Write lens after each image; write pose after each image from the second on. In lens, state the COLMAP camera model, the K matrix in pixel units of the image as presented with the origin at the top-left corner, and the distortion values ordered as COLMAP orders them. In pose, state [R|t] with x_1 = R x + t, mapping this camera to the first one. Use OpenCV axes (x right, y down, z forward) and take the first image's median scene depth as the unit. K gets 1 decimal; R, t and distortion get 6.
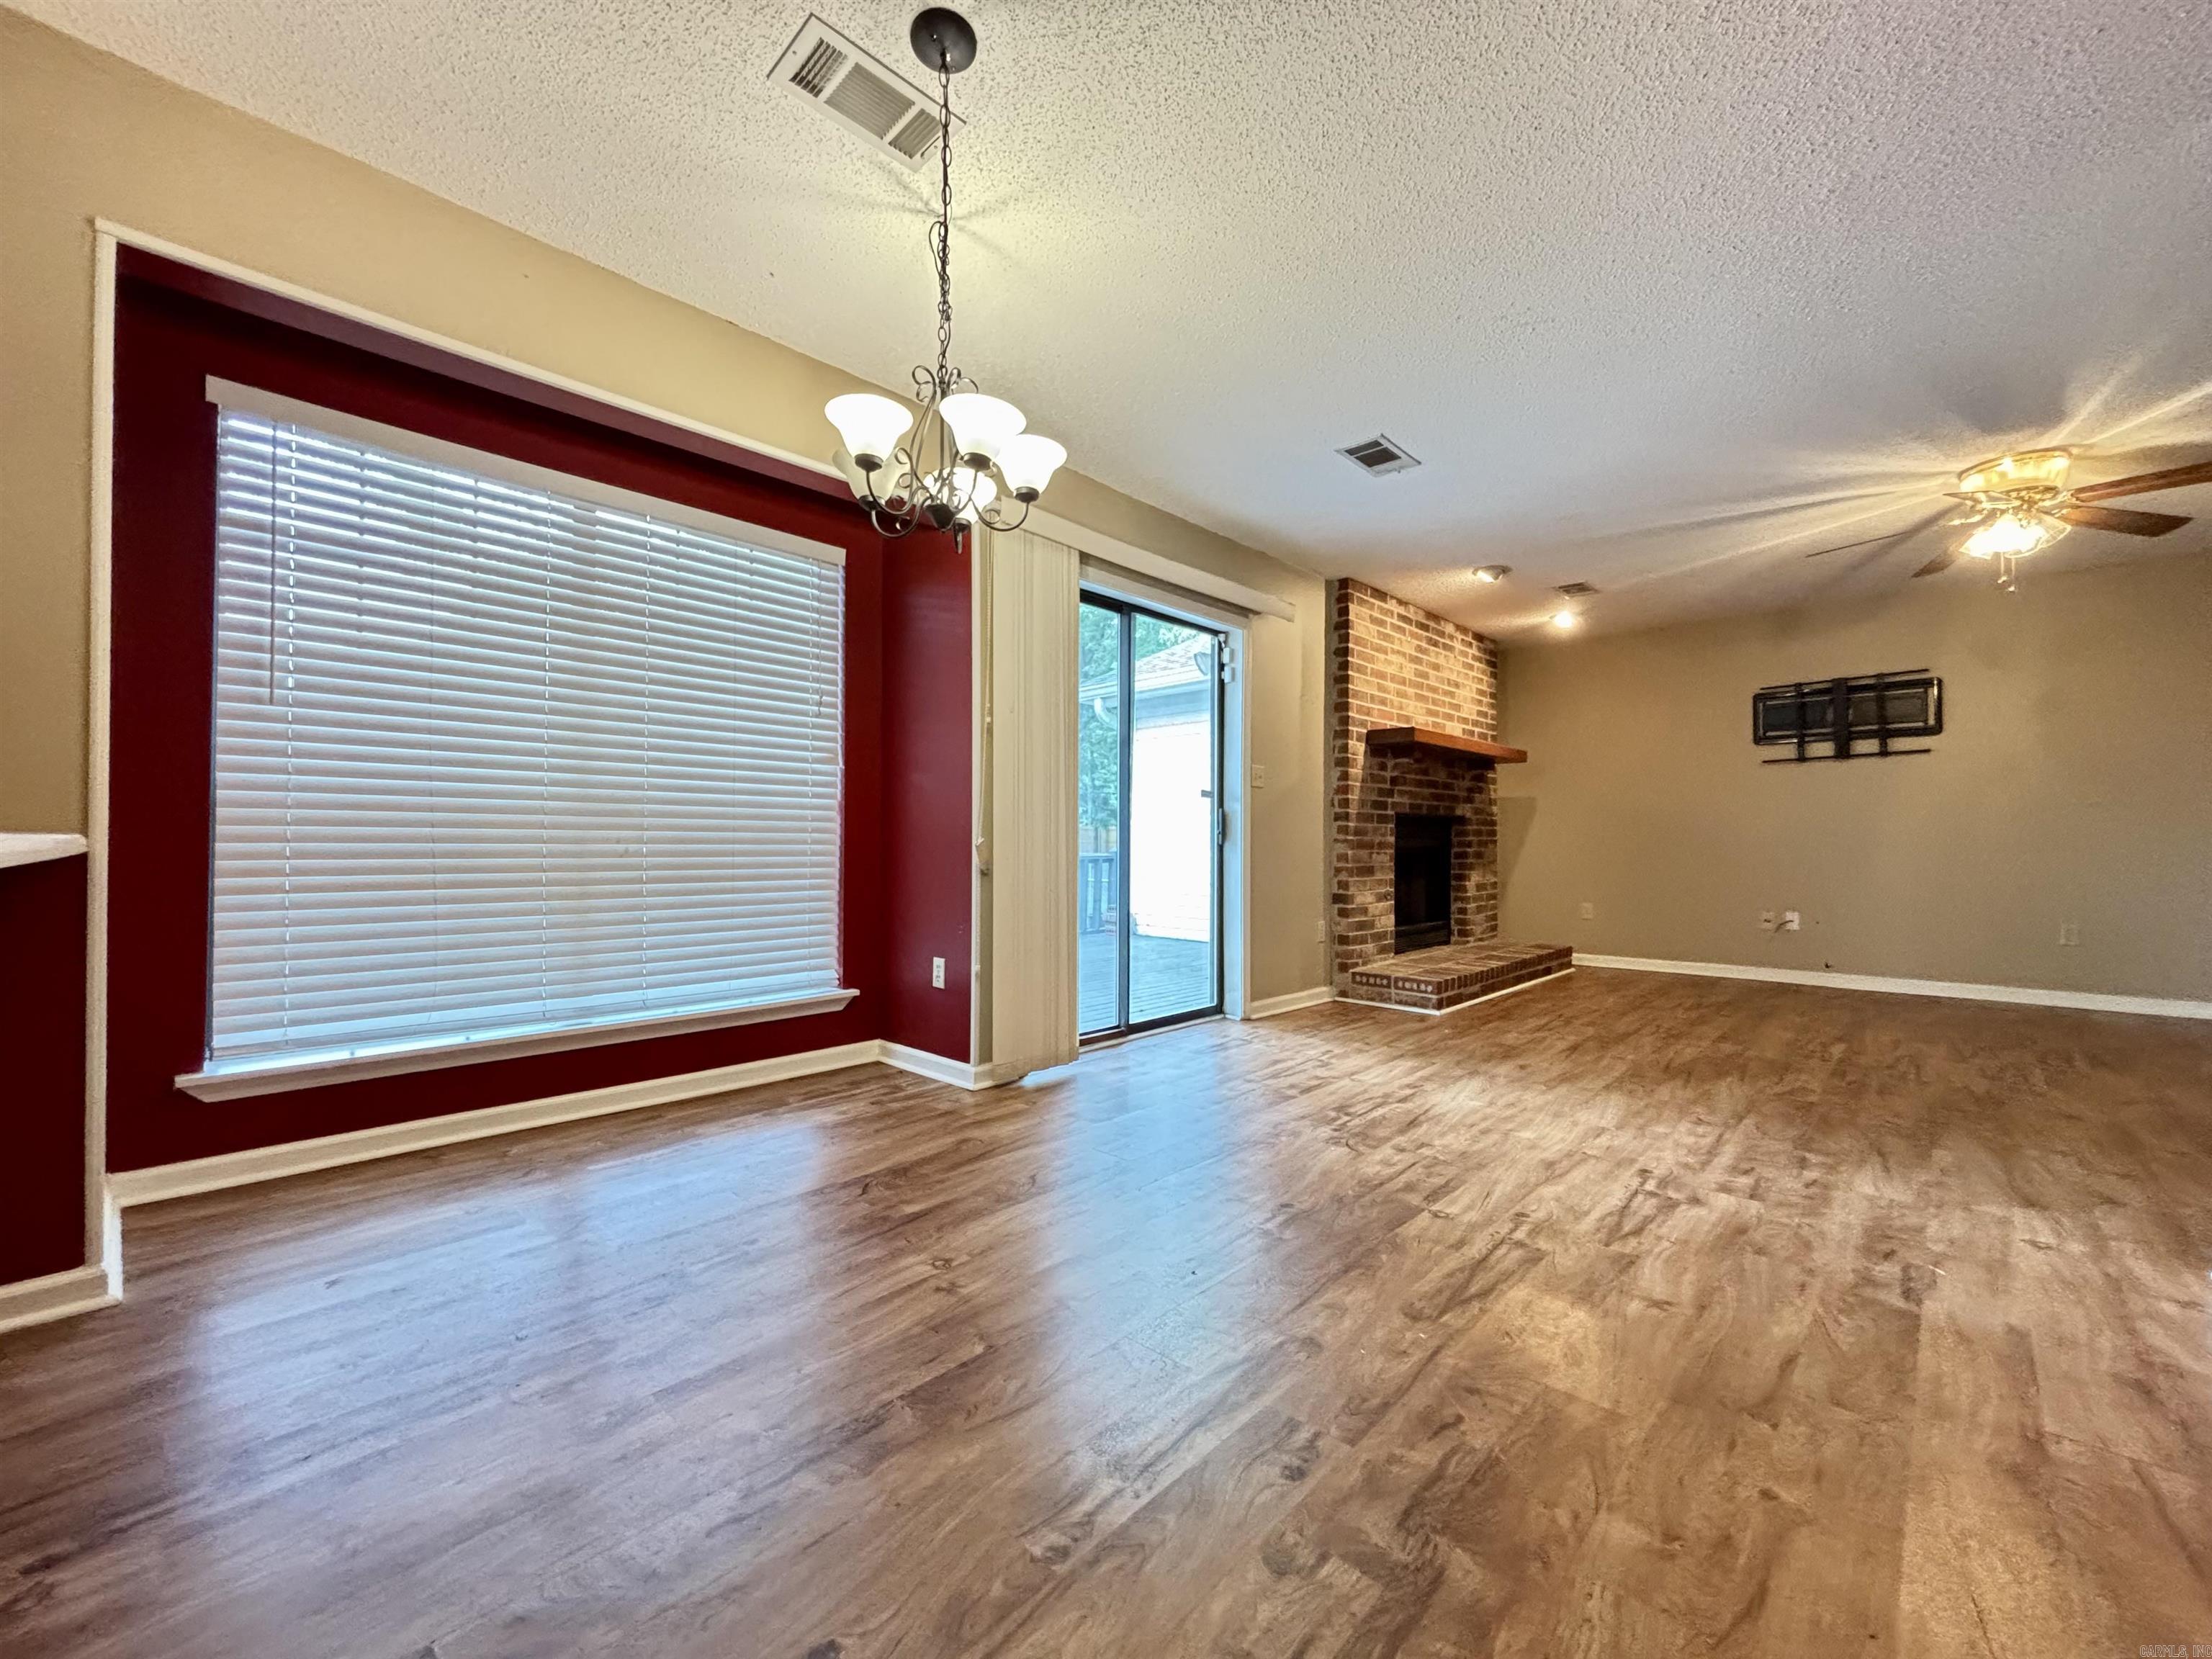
lens RADIAL K [[893.6, 0, 1099.3], [0, 893.6, 834.9], [0, 0, 1]] dist [0.002361, -0.000139]
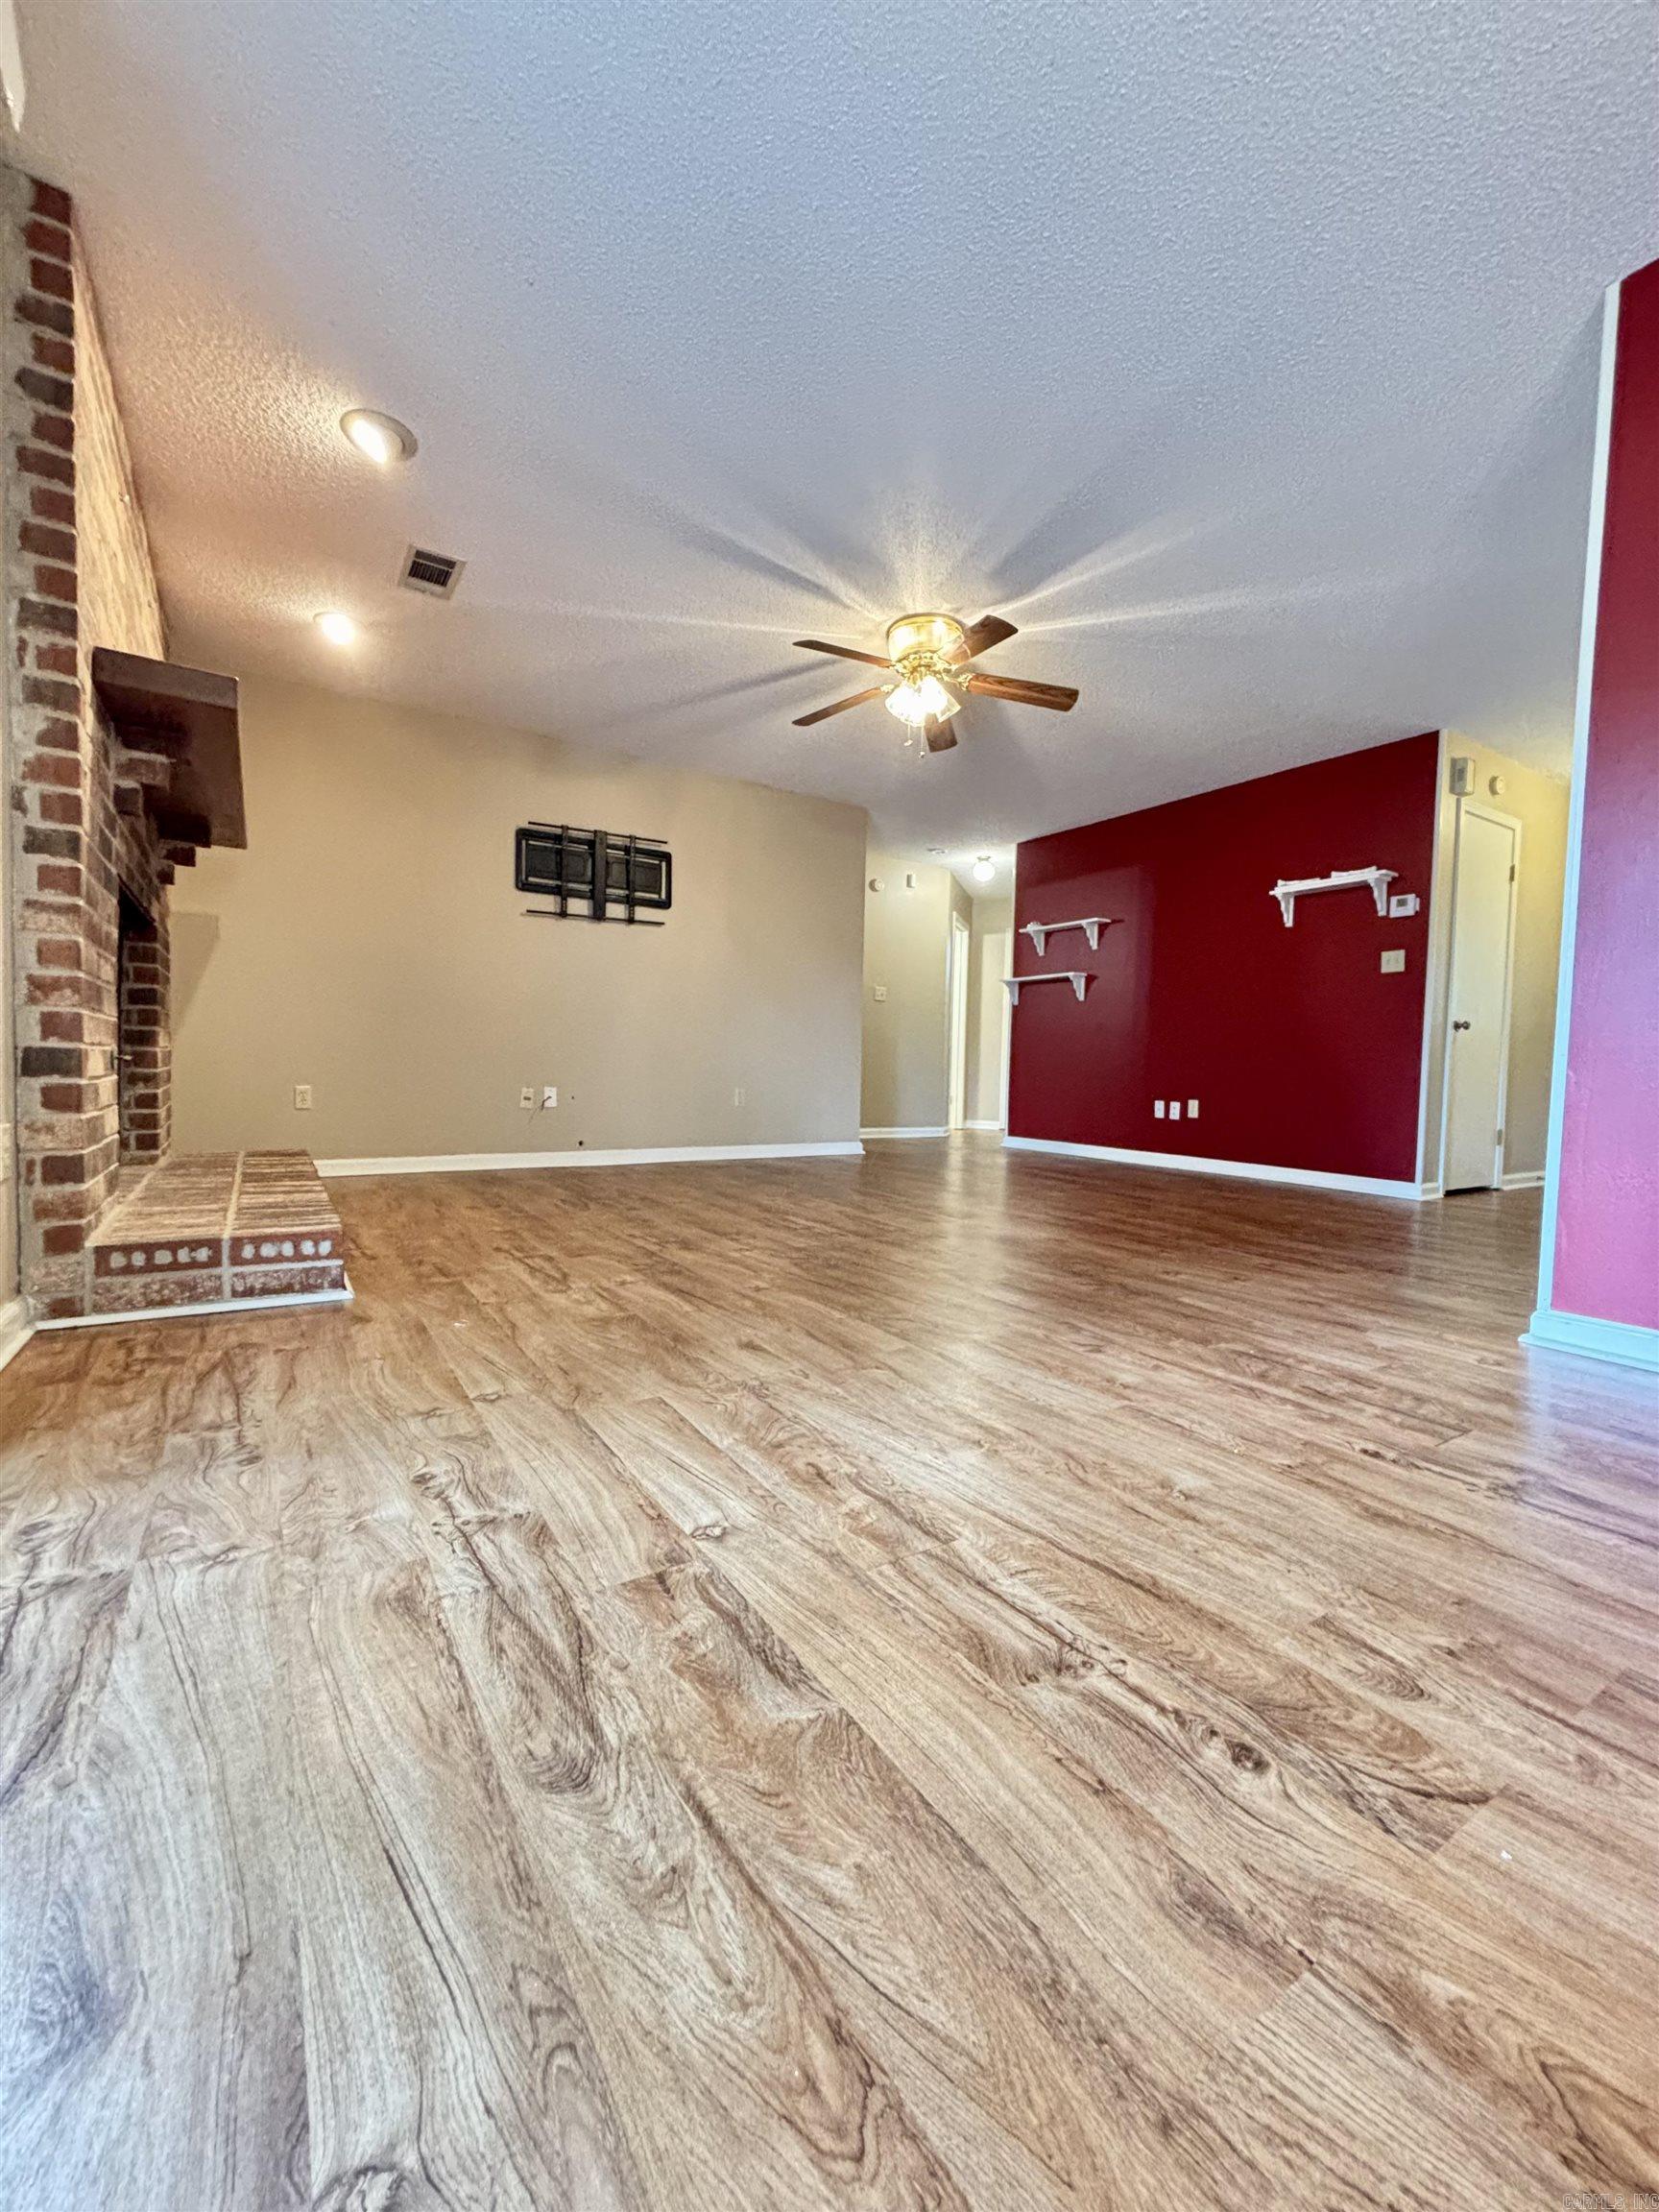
lens RADIAL K [[888.5, 0, 839.8], [0, 888.5, 1109.4], [0, 0, 1]] dist [-0.003454, -0.000440]
pose [[0.232329, -0.041919, 0.971734, -0.023786], [-0.032511, 0.998178, 0.050832, 0.080629], [-0.972094, -0.043402, 0.230543, 0.771237]]
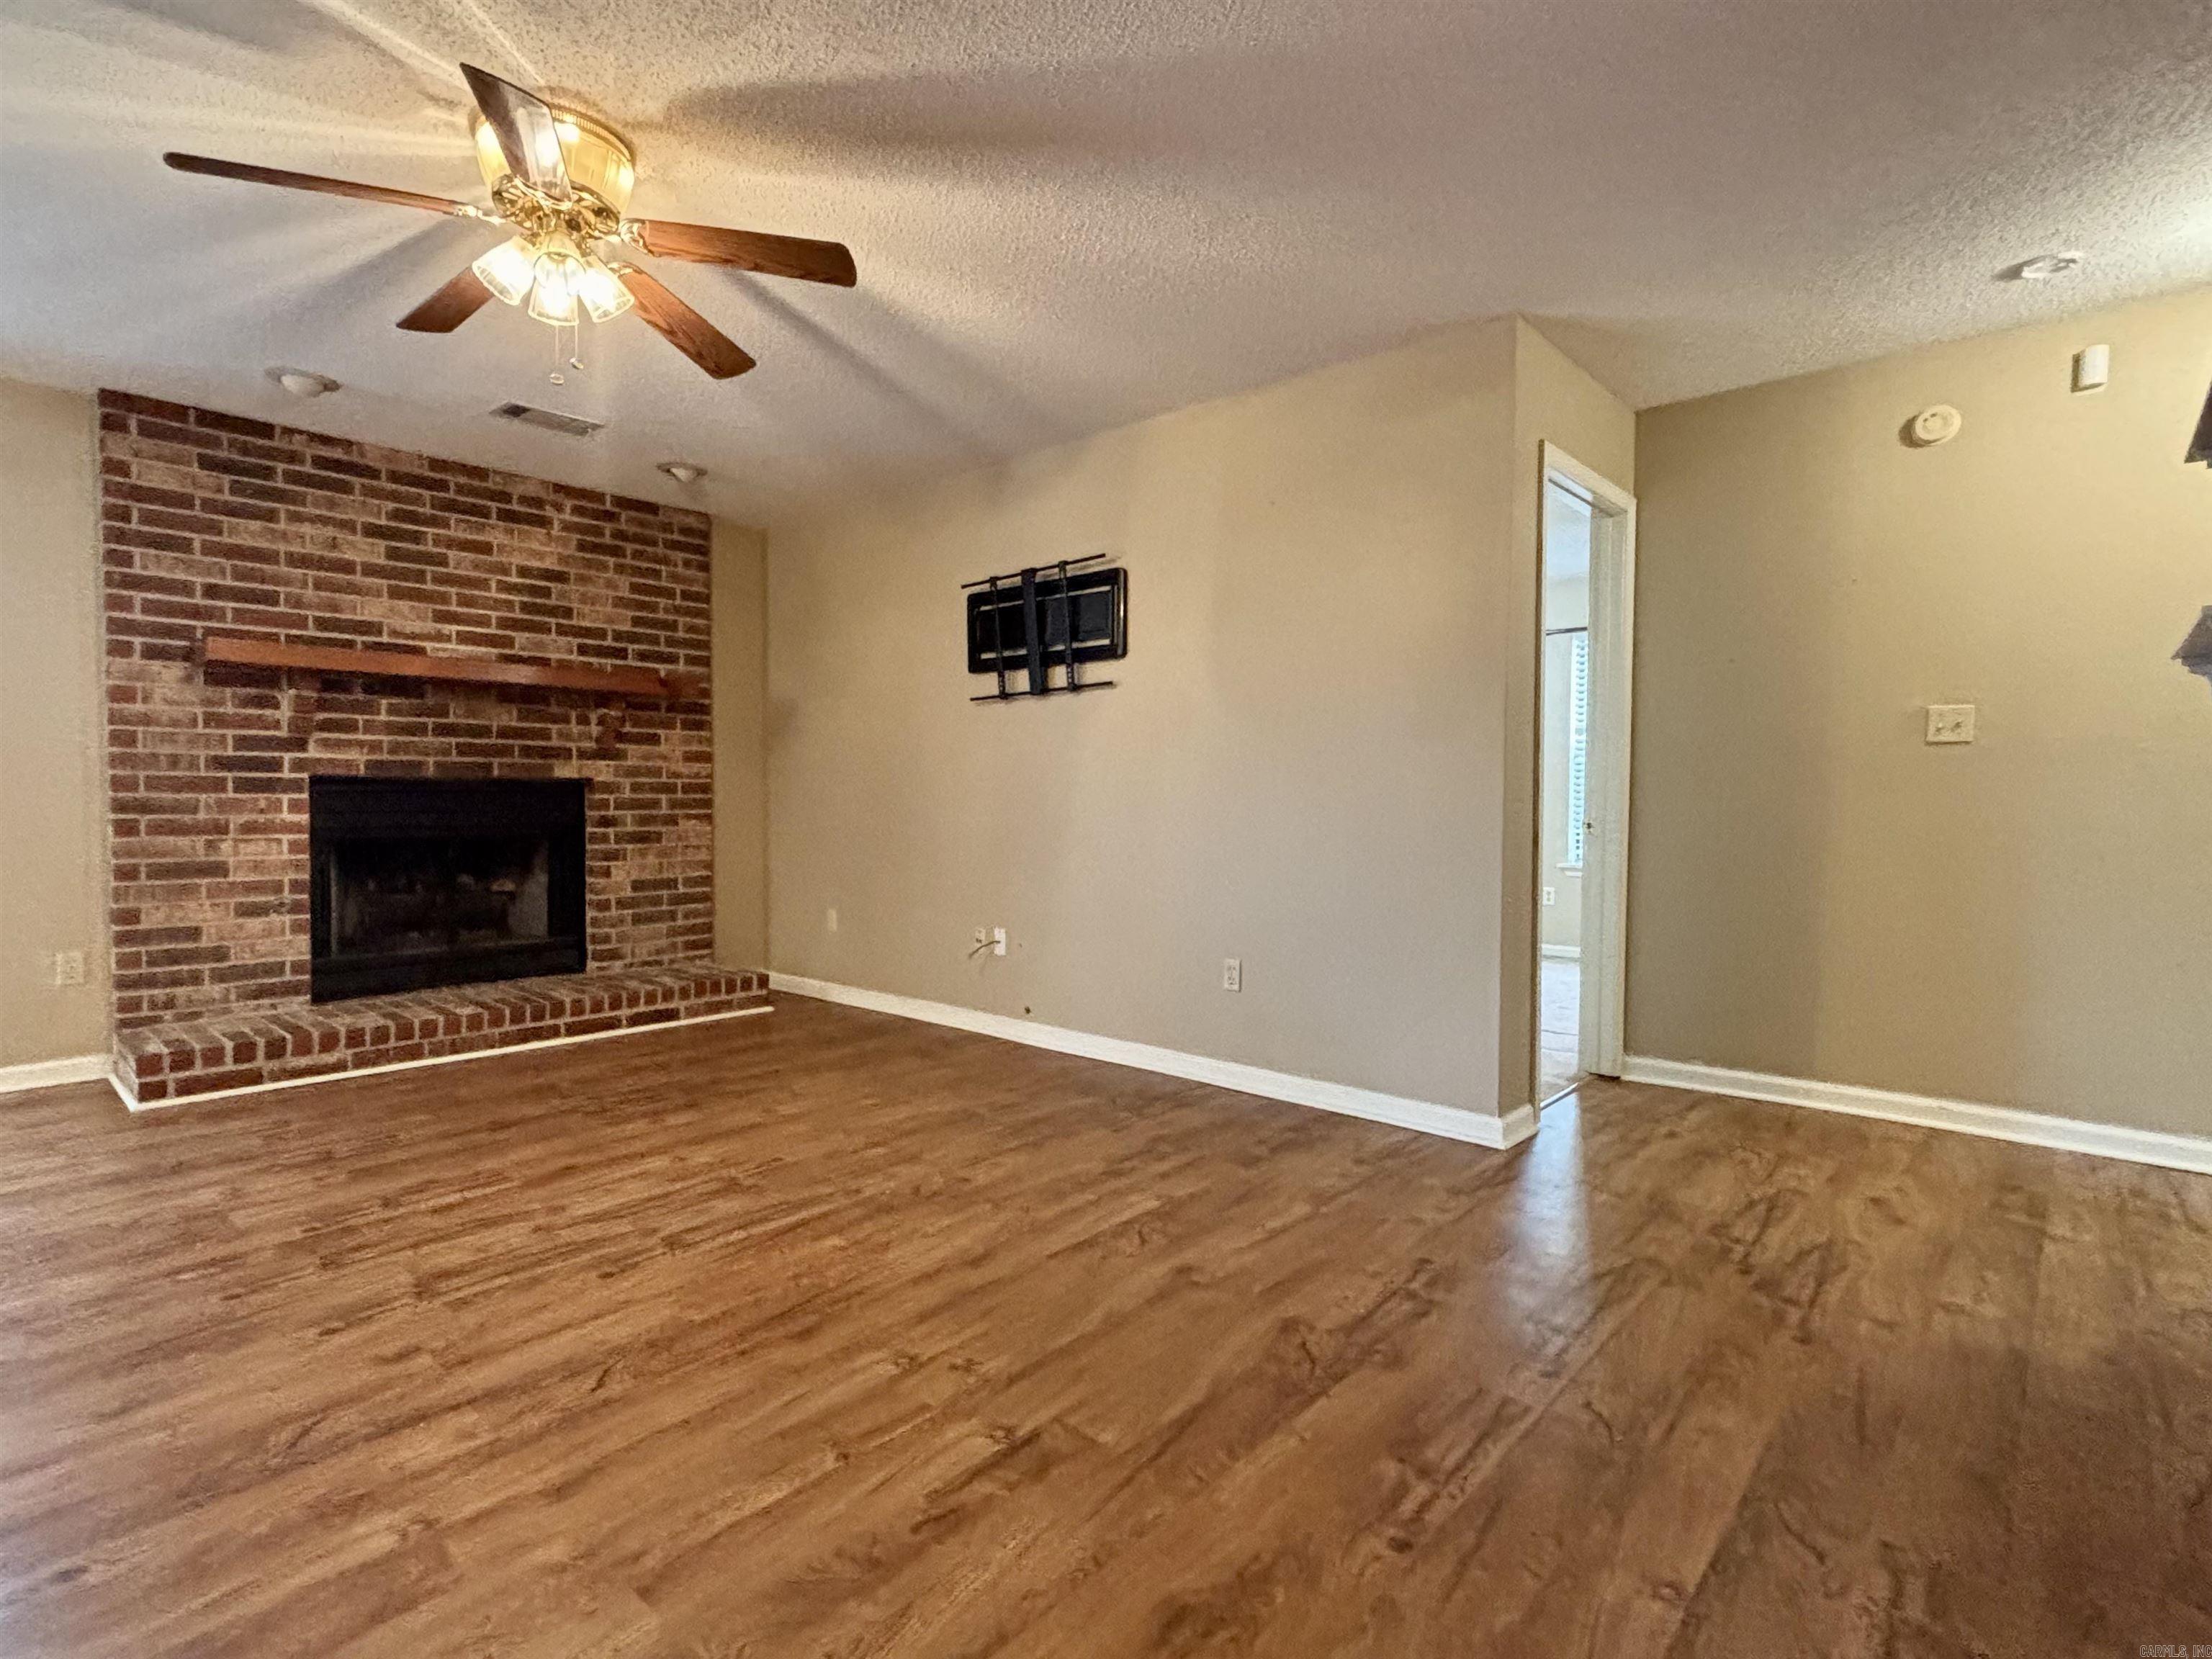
lens RADIAL K [[1089.8, 0, 1096.7], [0, 1089.8, 837.2], [0, 0, 1]] dist [0.015906, -0.020828]
pose [[0.999444, 0.002763, 0.033238, 1.221852], [-0.004299, 0.998921, 0.046235, -0.027571], [-0.033075, -0.046352, 0.998377, 0.293960]]
